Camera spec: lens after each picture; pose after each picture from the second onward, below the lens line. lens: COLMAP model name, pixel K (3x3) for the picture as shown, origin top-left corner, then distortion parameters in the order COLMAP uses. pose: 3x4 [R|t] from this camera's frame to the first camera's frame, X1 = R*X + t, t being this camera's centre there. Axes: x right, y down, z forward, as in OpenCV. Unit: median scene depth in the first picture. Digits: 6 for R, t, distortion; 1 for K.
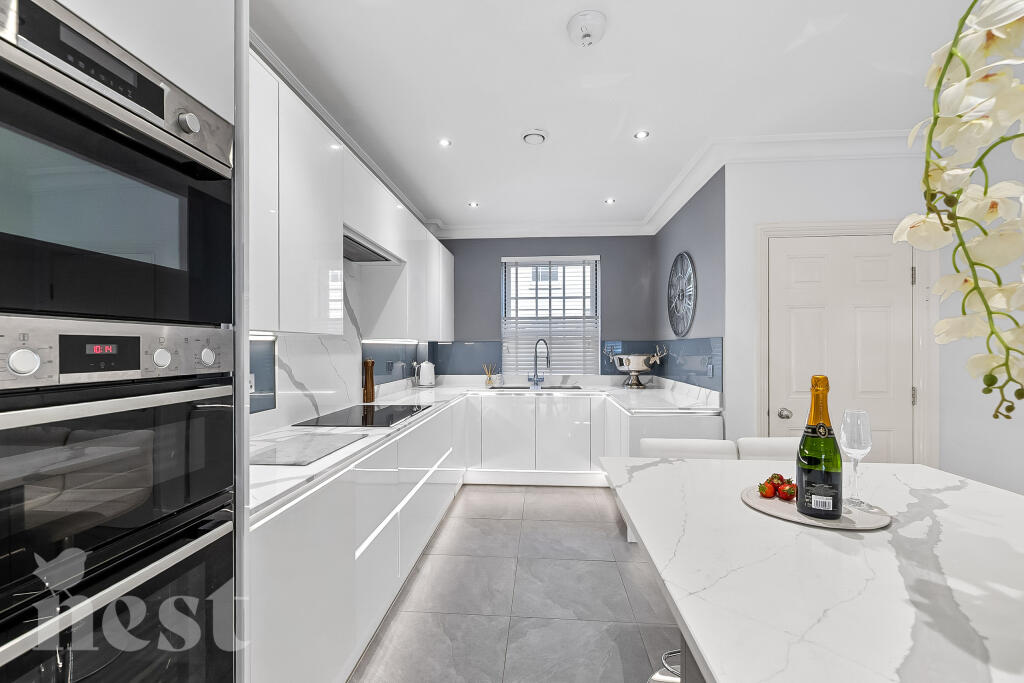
lens RADIAL K [[438.1, 0, 508.6], [0, 438.1, 347.0], [0, 0, 1]] dist [-0.000692, 0.000053]
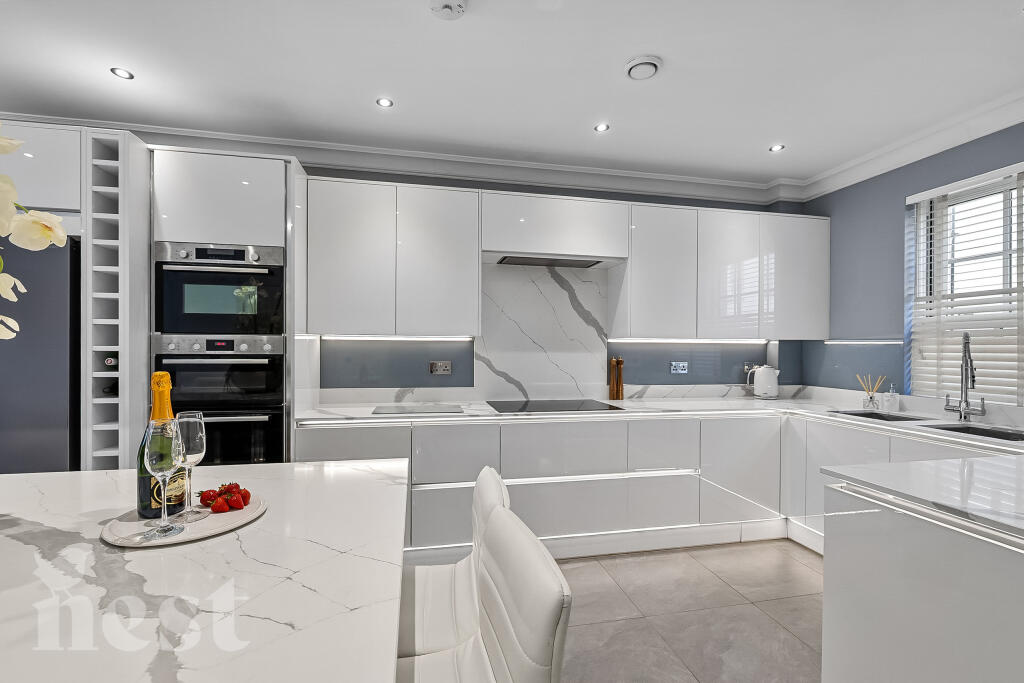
lens RADIAL K [[438.1, 0, 510.9], [0, 438.1, 349.3], [0, 0, 1]] dist [-0.000692, 0.000053]
pose [[0.275178, 0.010665, -0.961334, 0.455642], [-0.007394, 0.999932, 0.008976, 0.000105], [0.961365, 0.004638, 0.275239, 0.361874]]
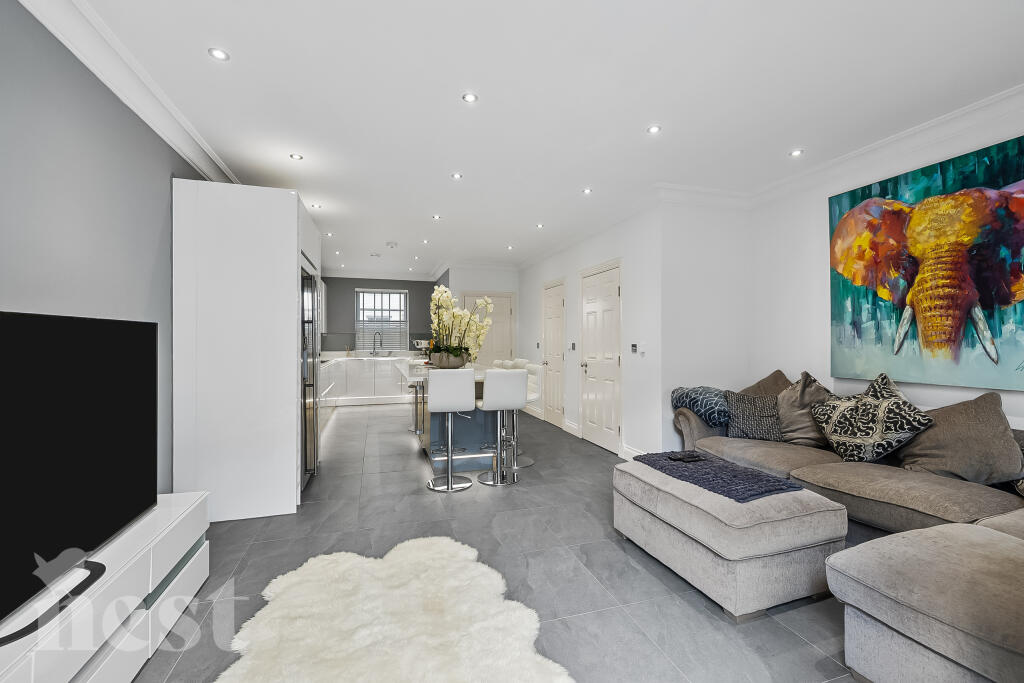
lens RADIAL K [[438.1, 0, 507.4], [0, 438.1, 336.6], [0, 0, 1]] dist [-0.000692, 0.000053]
pose [[0.944891, -0.003233, 0.327369, -0.015152], [0.000665, 0.999968, 0.007958, -0.015462], [-0.327384, -0.007302, 0.944863, -1.092353]]
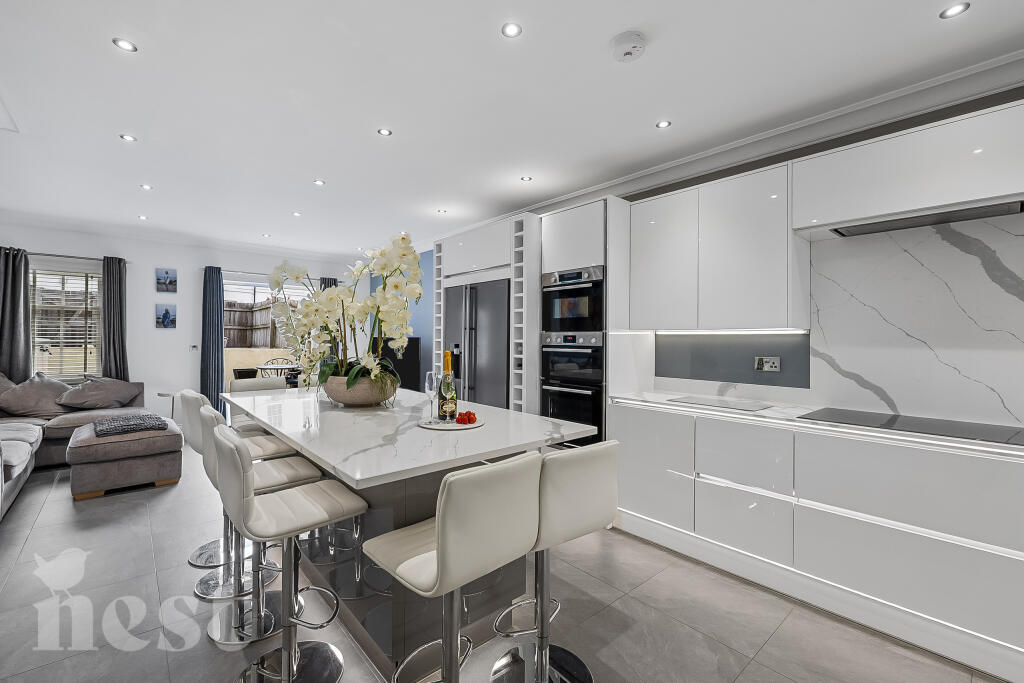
lens RADIAL K [[438.1, 0, 507.0], [0, 438.1, 335.2], [0, 0, 1]] dist [-0.000692, 0.000053]
pose [[-0.700271, -0.007310, -0.713840, 0.477247], [-0.005320, 0.999973, -0.005020, 0.000031], [0.713858, 0.000282, -0.700291, 0.633177]]
